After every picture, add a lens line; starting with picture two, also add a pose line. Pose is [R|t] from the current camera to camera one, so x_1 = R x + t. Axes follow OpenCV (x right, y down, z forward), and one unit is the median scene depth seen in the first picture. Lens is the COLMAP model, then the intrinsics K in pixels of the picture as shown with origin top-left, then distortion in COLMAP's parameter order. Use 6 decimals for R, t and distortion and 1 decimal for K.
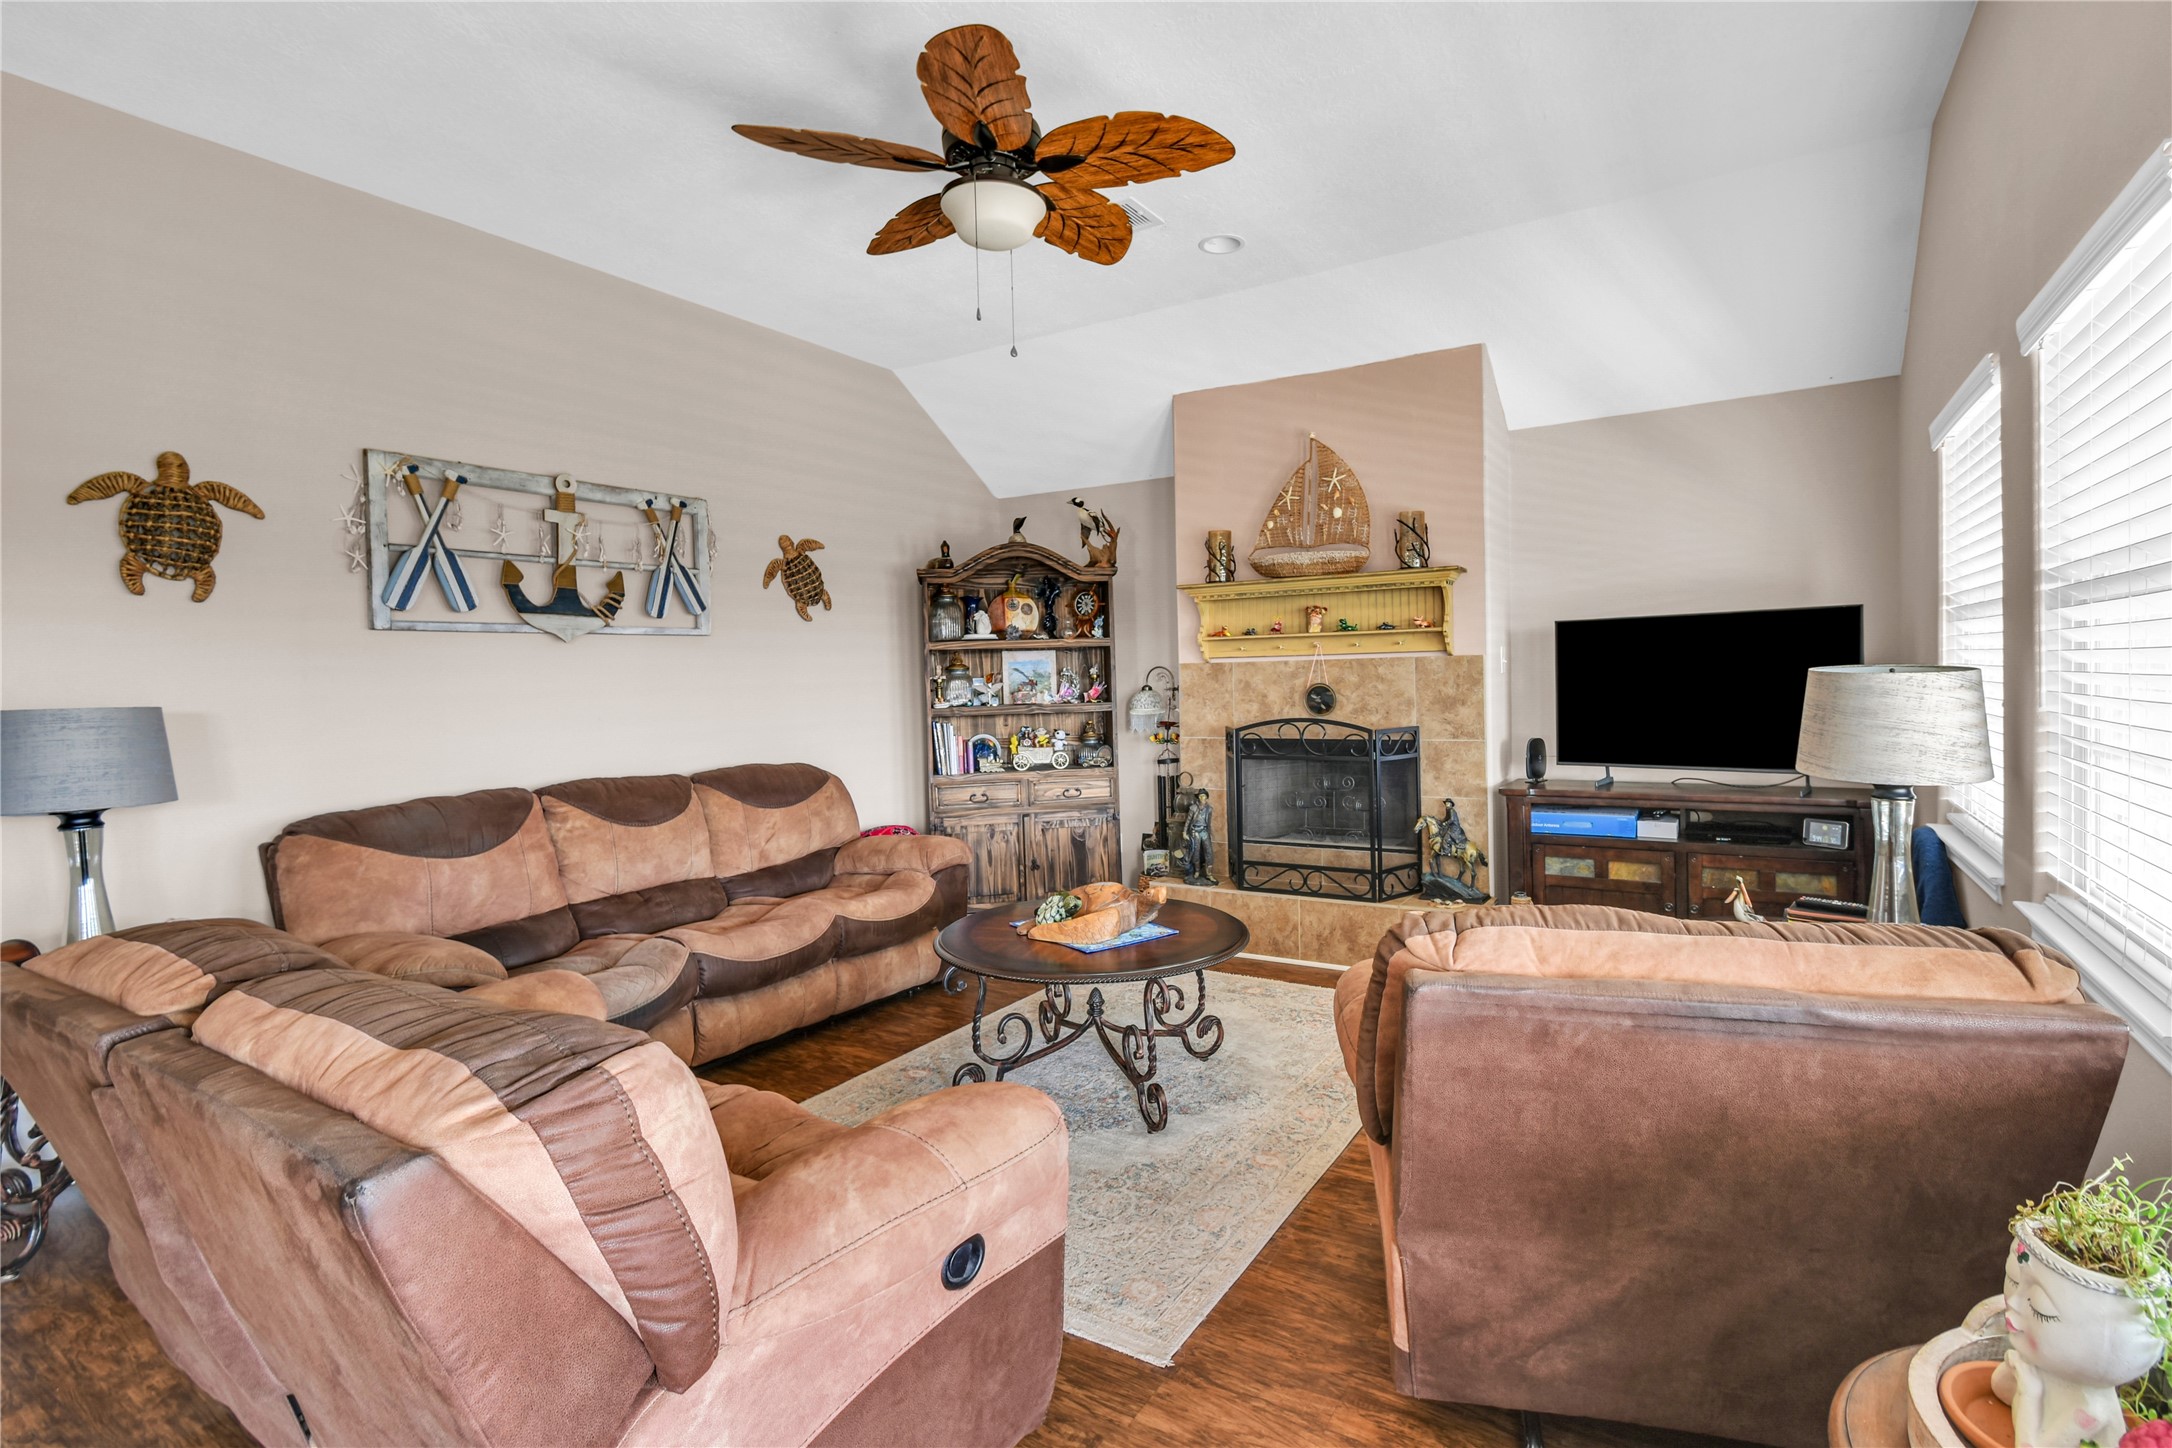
lens RADIAL K [[1020.1, 0, 1163.4], [0, 1020.1, 689.7], [0, 0, 1]] dist [0.004626, -0.002382]
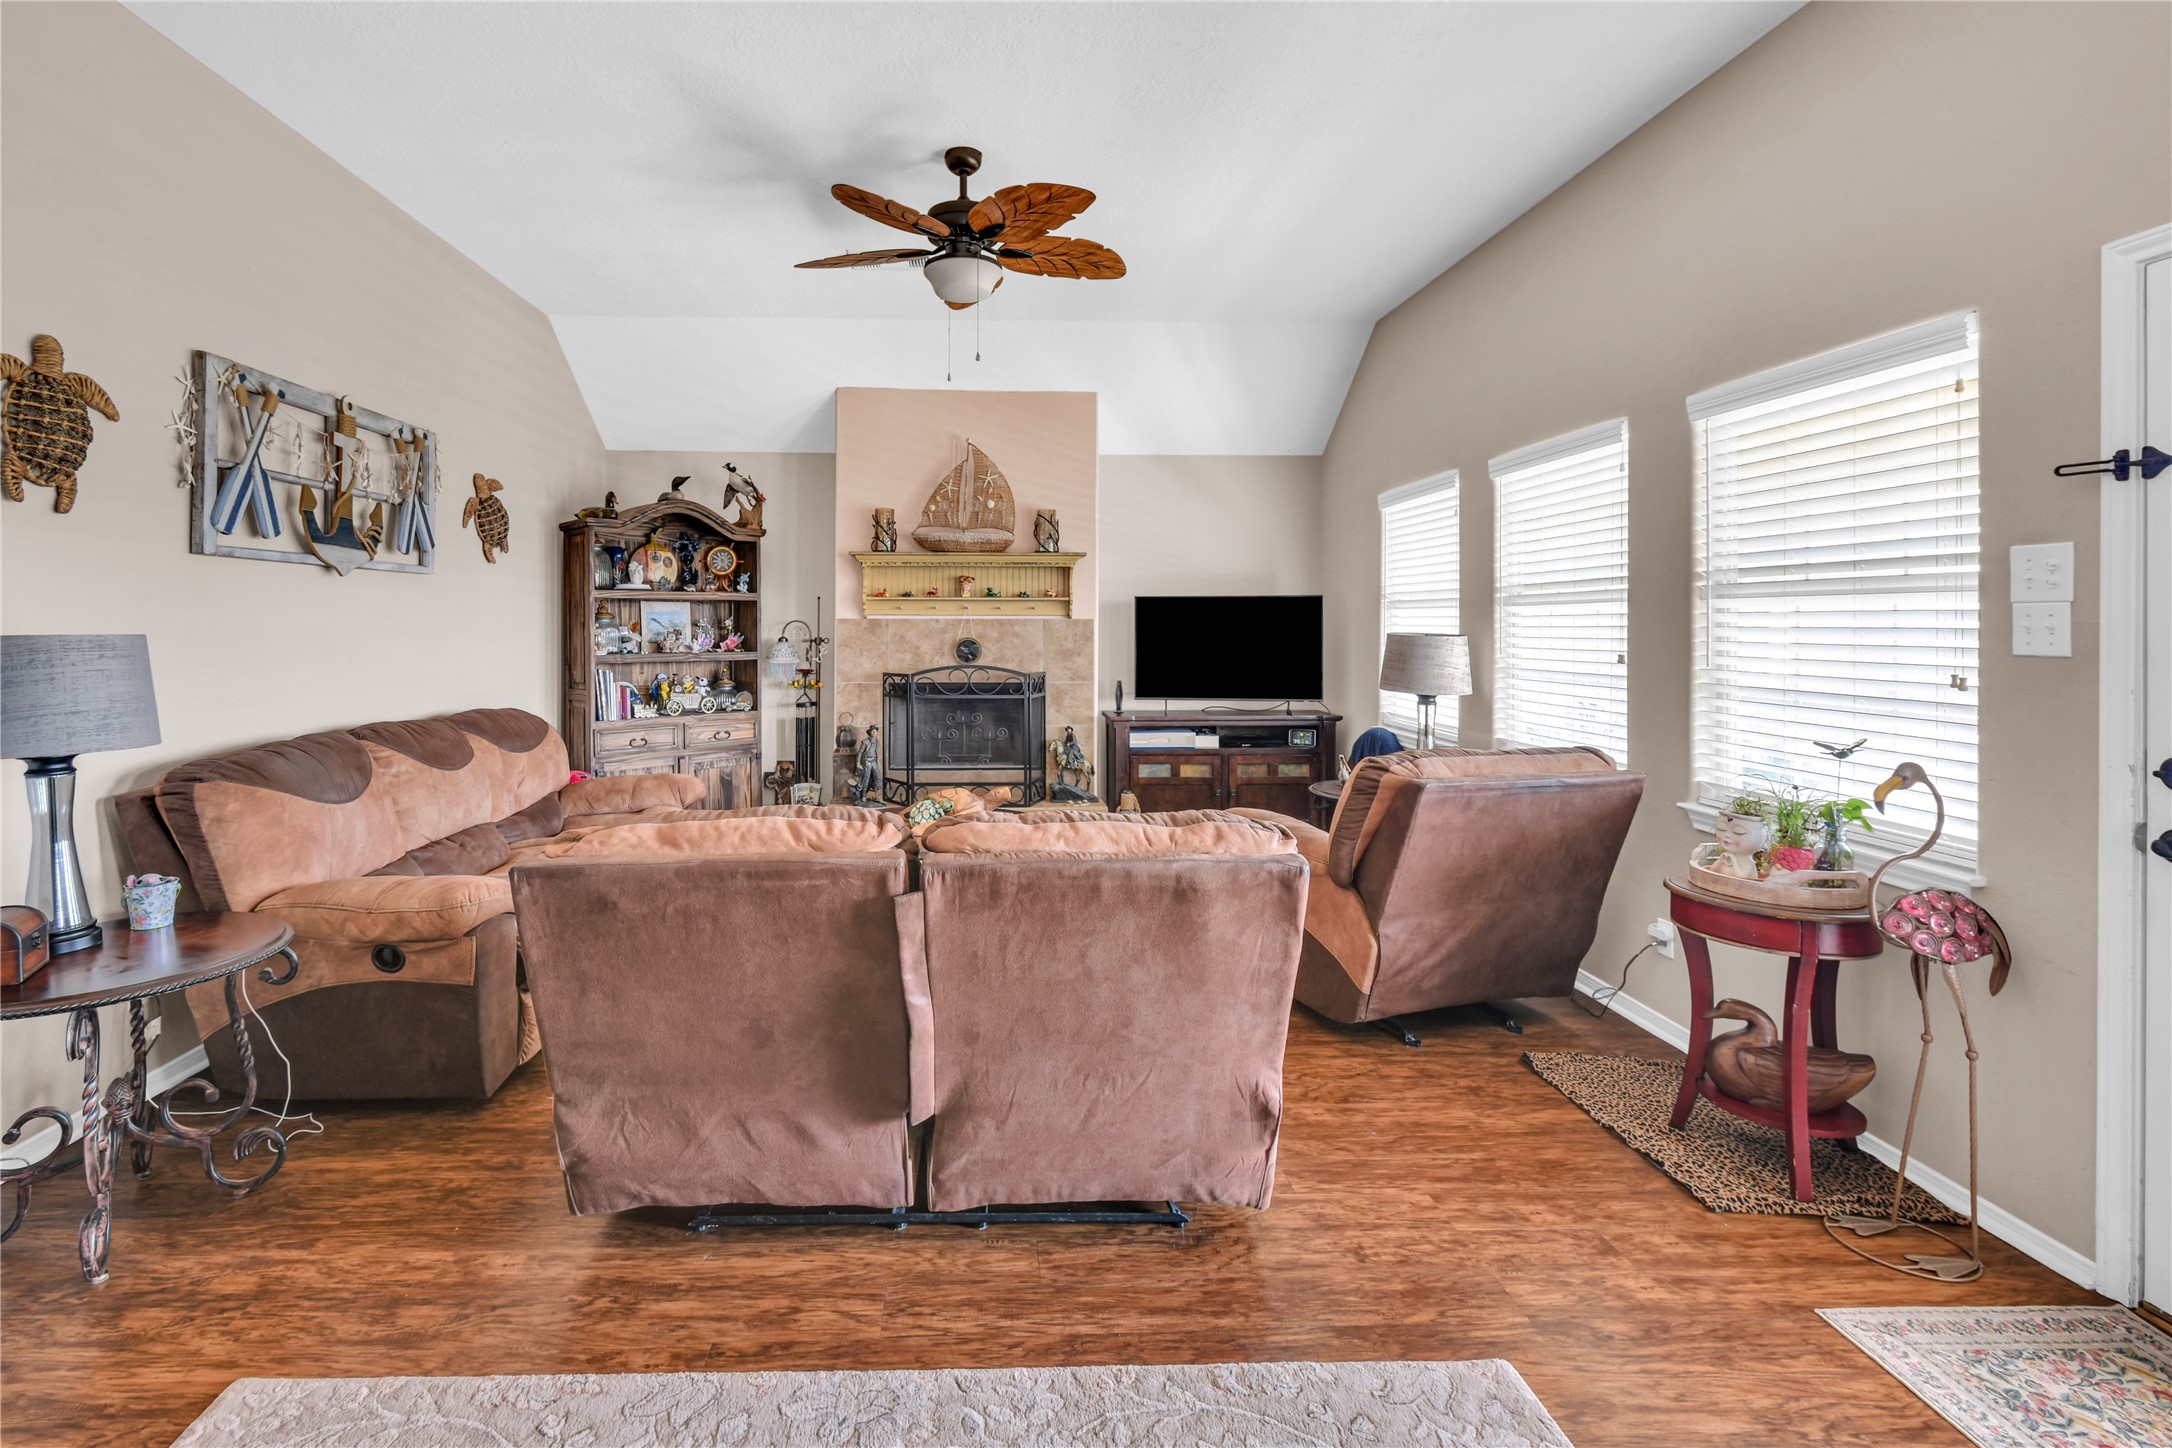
lens RADIAL K [[1020.1, 0, 1008.9], [0, 1020.1, 619.6], [0, 0, 1]] dist [0.004626, -0.002382]
pose [[0.847783, 0.029573, 0.529518, -0.477893], [-0.013631, 0.999329, -0.033987, 0.013659], [-0.530168, 0.021596, 0.847618, -0.088553]]
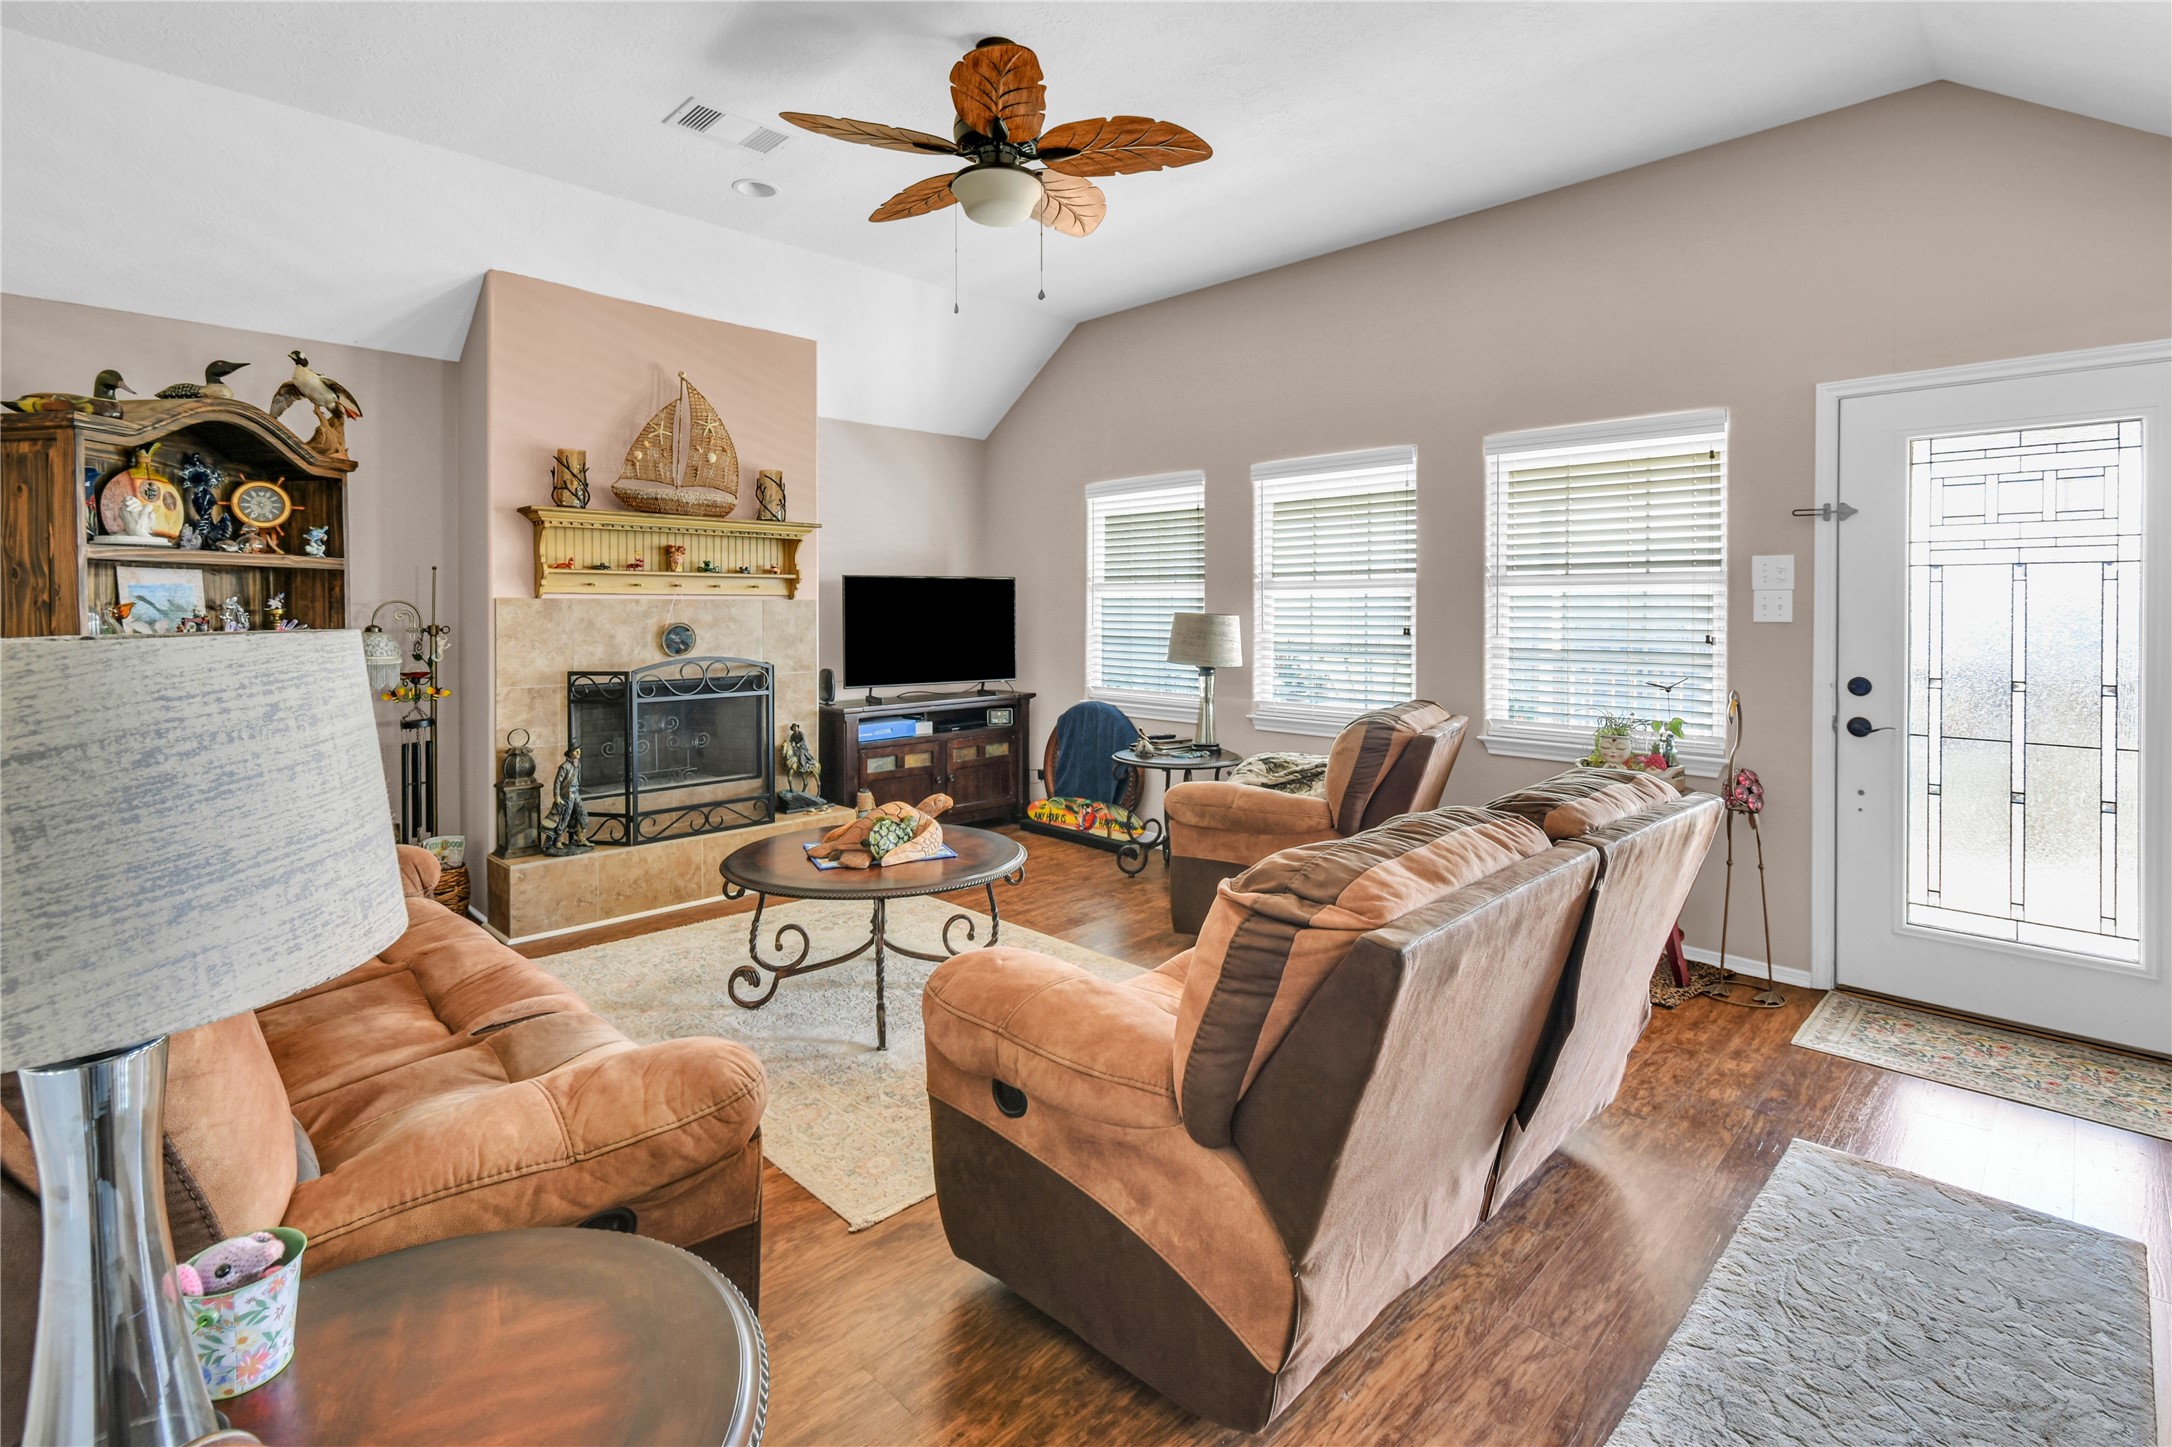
lens RADIAL K [[1020.1, 0, 1077.7], [0, 1020.1, 621.1], [0, 0, 1]] dist [0.004626, -0.002382]
pose [[0.258849, 0.012845, 0.965833, -0.724930], [0.011754, 0.999796, -0.016447, 0.013281], [-0.965846, 0.015609, 0.258645, 0.375192]]
